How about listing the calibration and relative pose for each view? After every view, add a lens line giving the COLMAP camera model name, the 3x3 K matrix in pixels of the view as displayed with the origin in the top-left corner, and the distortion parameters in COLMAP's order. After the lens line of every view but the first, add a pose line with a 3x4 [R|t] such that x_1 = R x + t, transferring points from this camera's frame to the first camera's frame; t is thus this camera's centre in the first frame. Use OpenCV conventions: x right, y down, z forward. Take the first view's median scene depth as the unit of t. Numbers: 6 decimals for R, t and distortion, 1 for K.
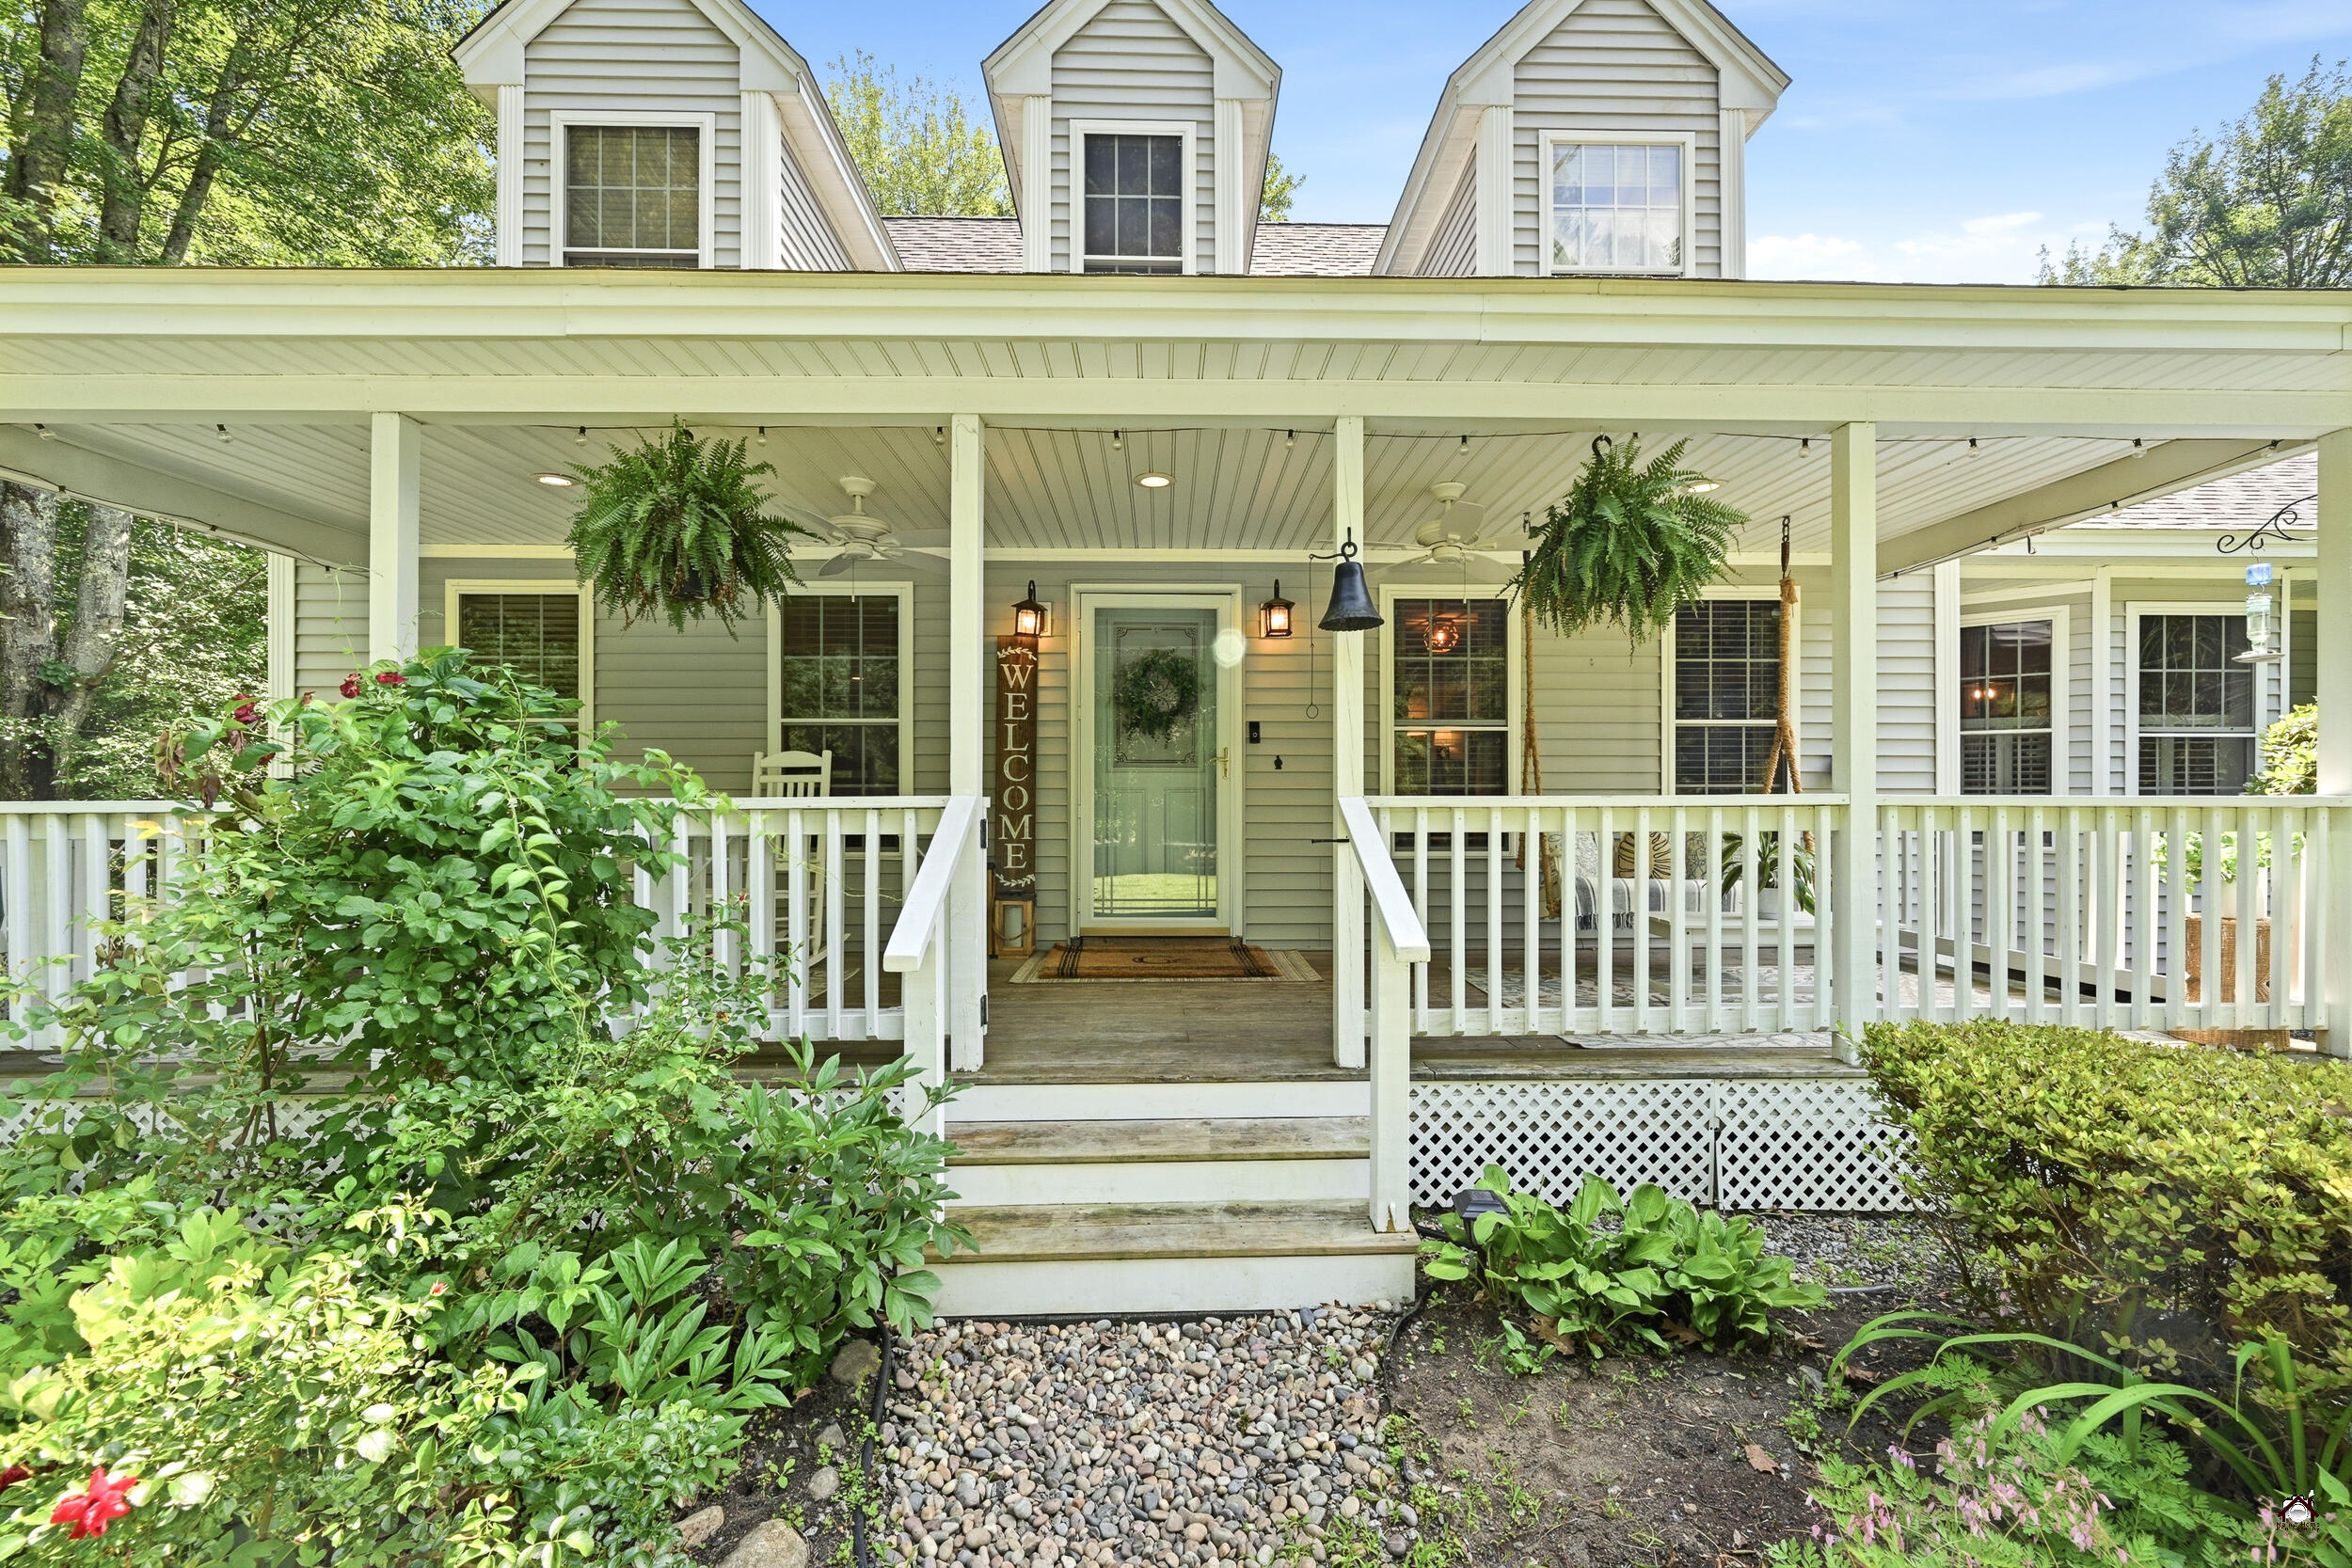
lens RADIAL K [[933.9, 0, 1177.7], [0, 933.9, 796.3], [0, 0, 1]] dist [-0.000928, 0.000075]
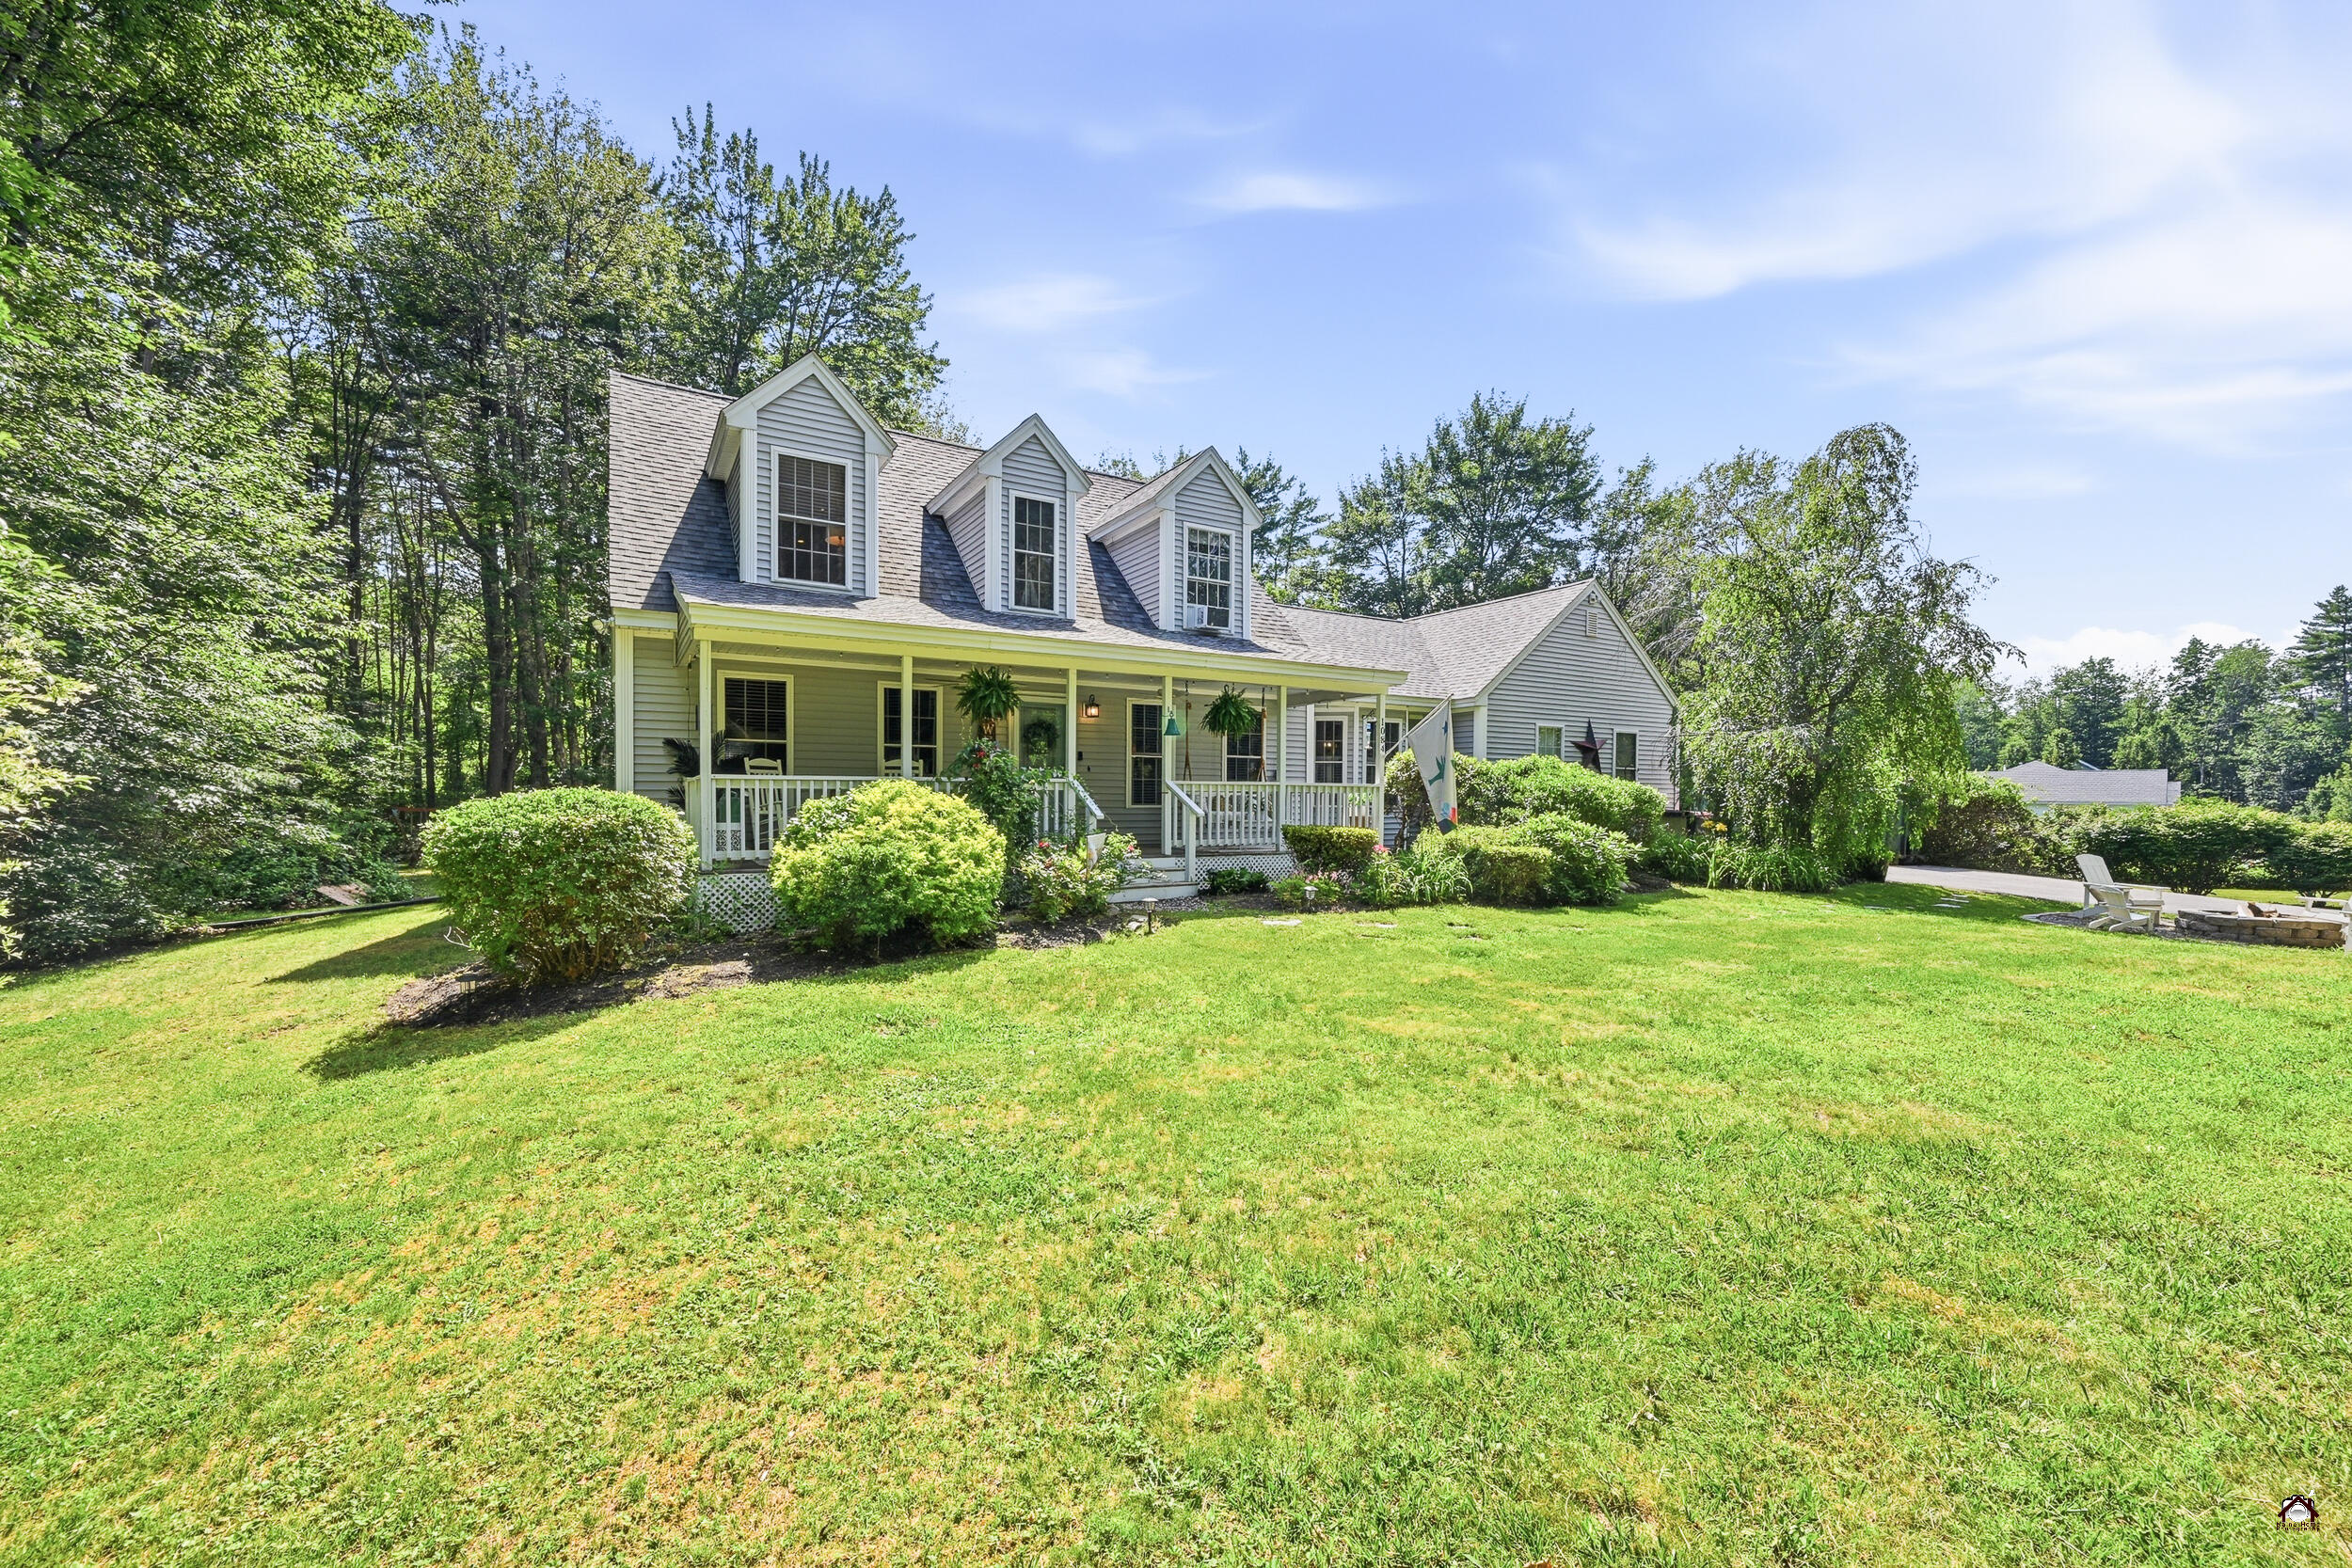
lens RADIAL K [[933.9, 0, 1177.7], [0, 933.9, 796.3], [0, 0, 1]] dist [-0.000928, 0.000075]
pose [[0.871538, 0.005089, 0.490301, -0.884857], [-0.009725, 0.999929, 0.006908, 0.017836], [-0.490231, -0.010789, 0.871526, -1.237315]]
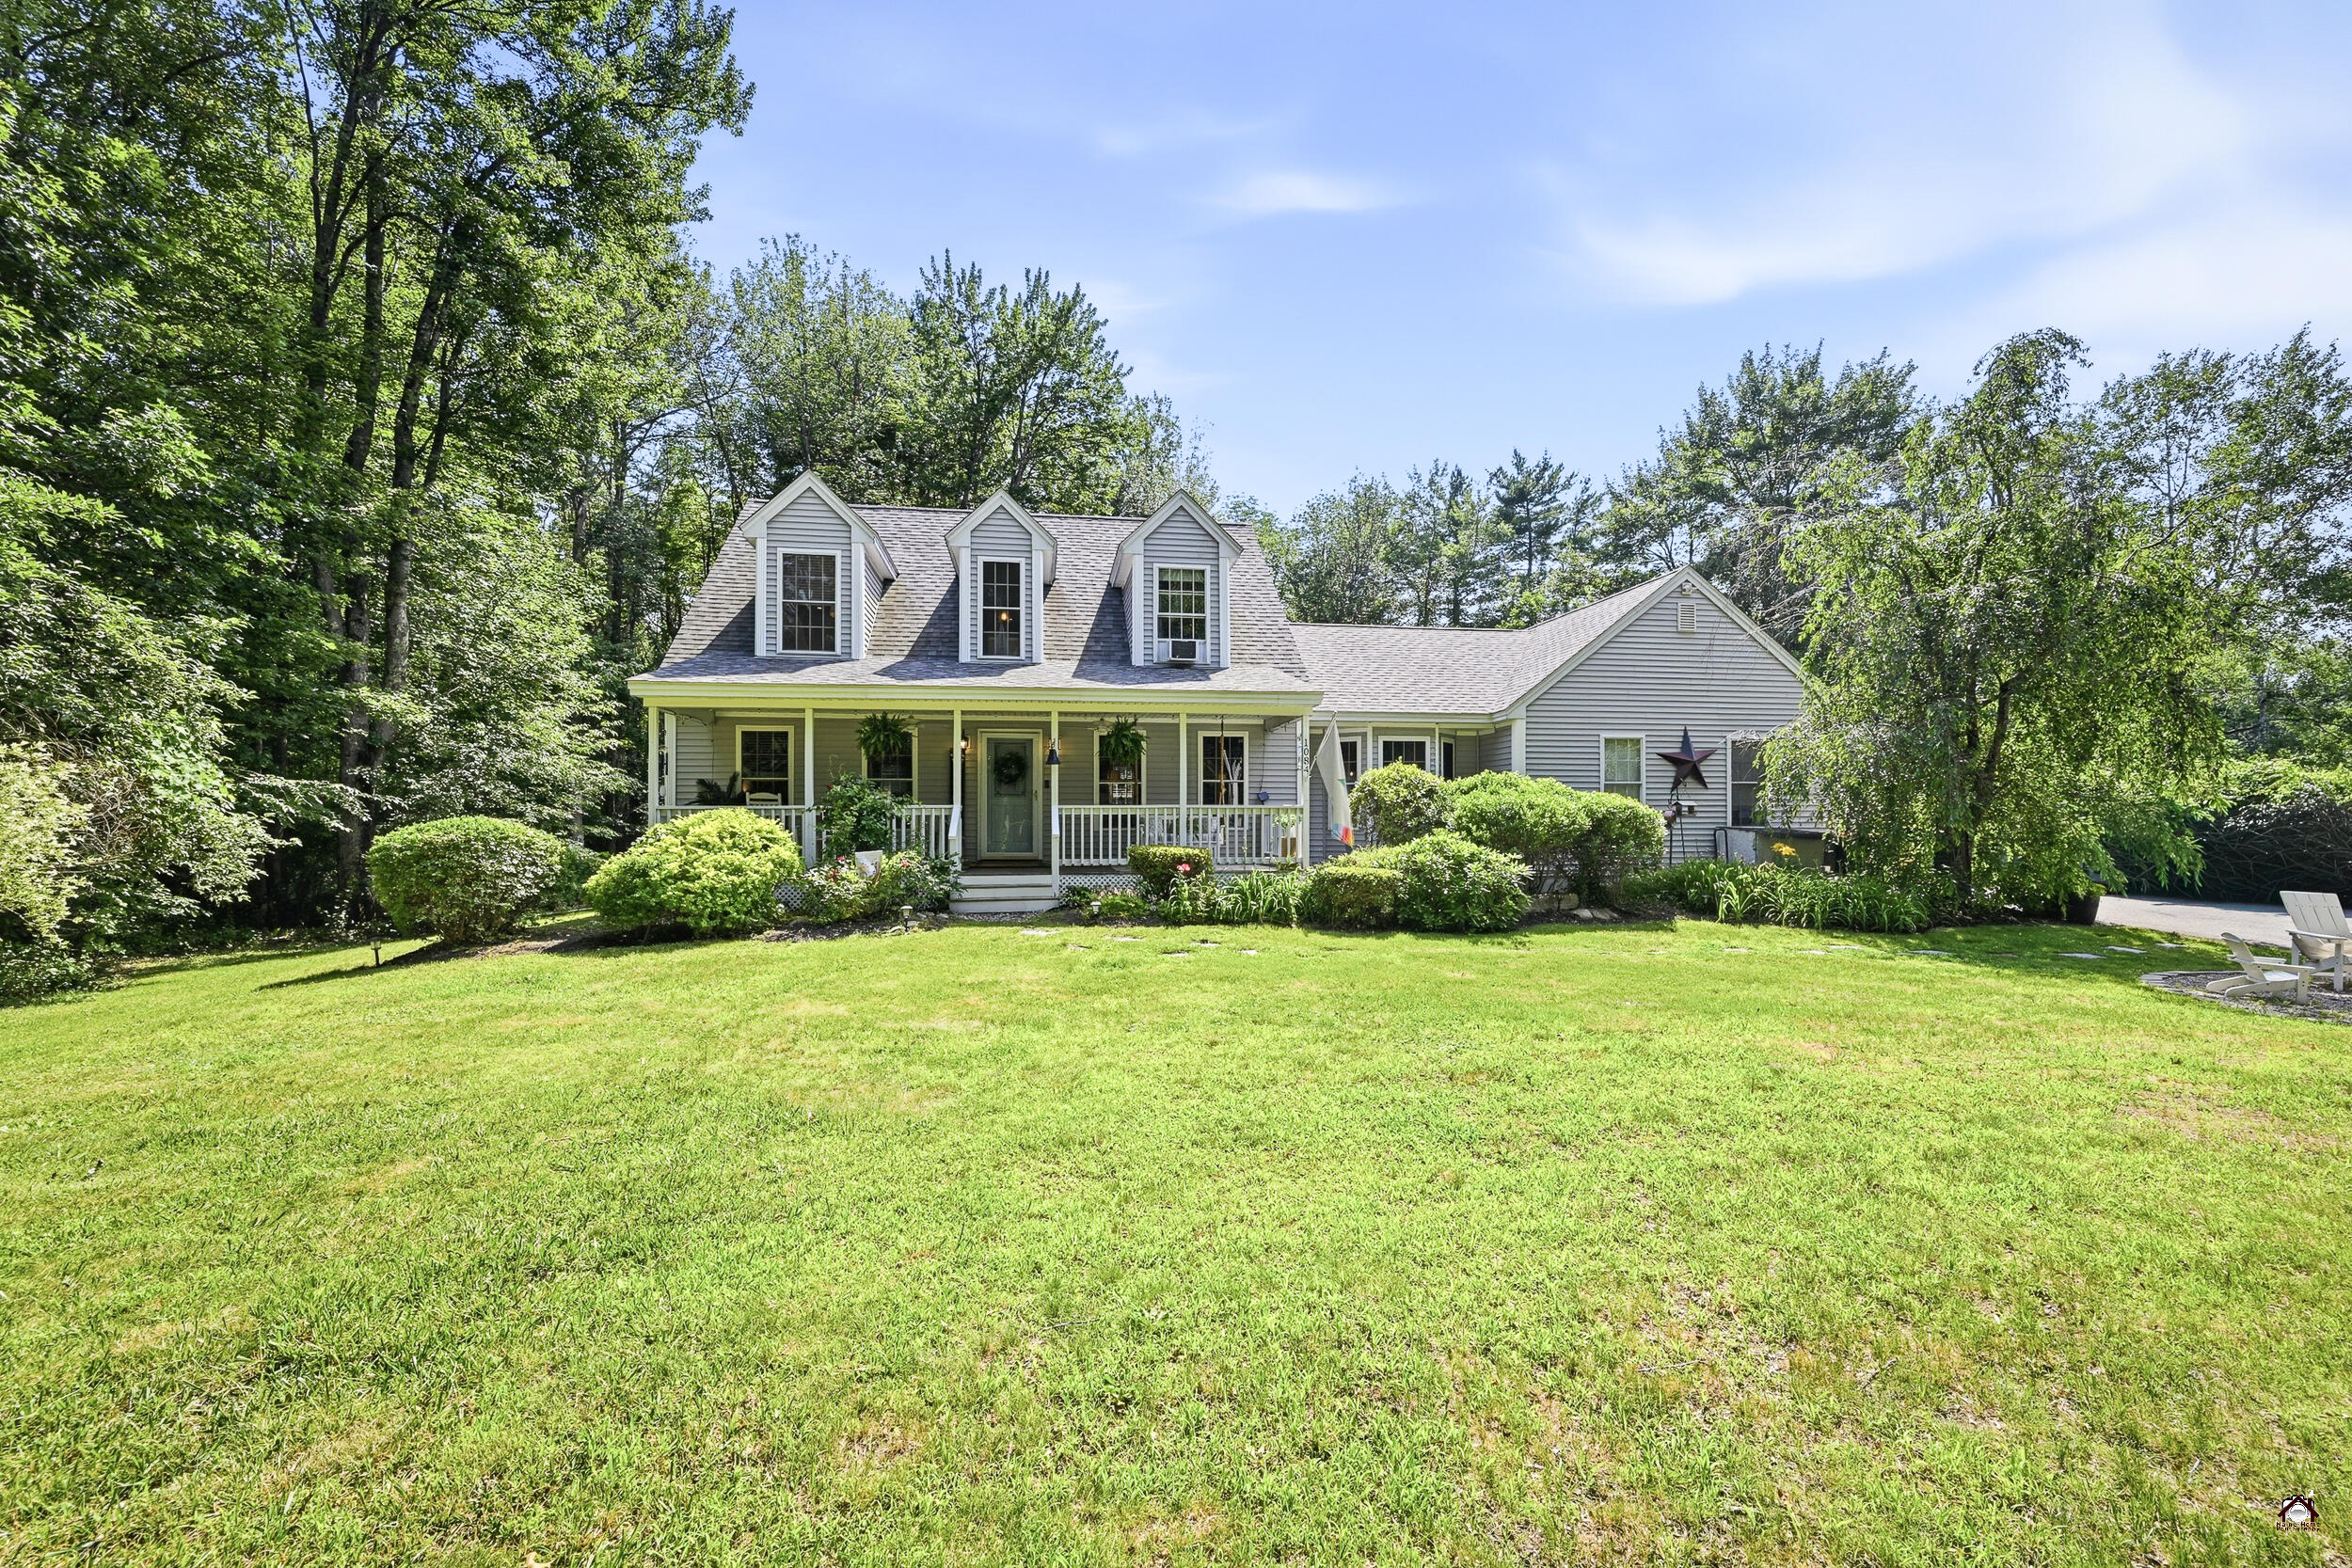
lens RADIAL K [[933.9, 0, 1177.7], [0, 933.9, 796.3], [0, 0, 1]] dist [-0.000928, 0.000075]
pose [[0.992072, 0.000785, 0.125666, 0.117838], [0.001773, 0.999794, -0.020239, 0.022548], [-0.125656, 0.020301, 0.991866, -1.726797]]
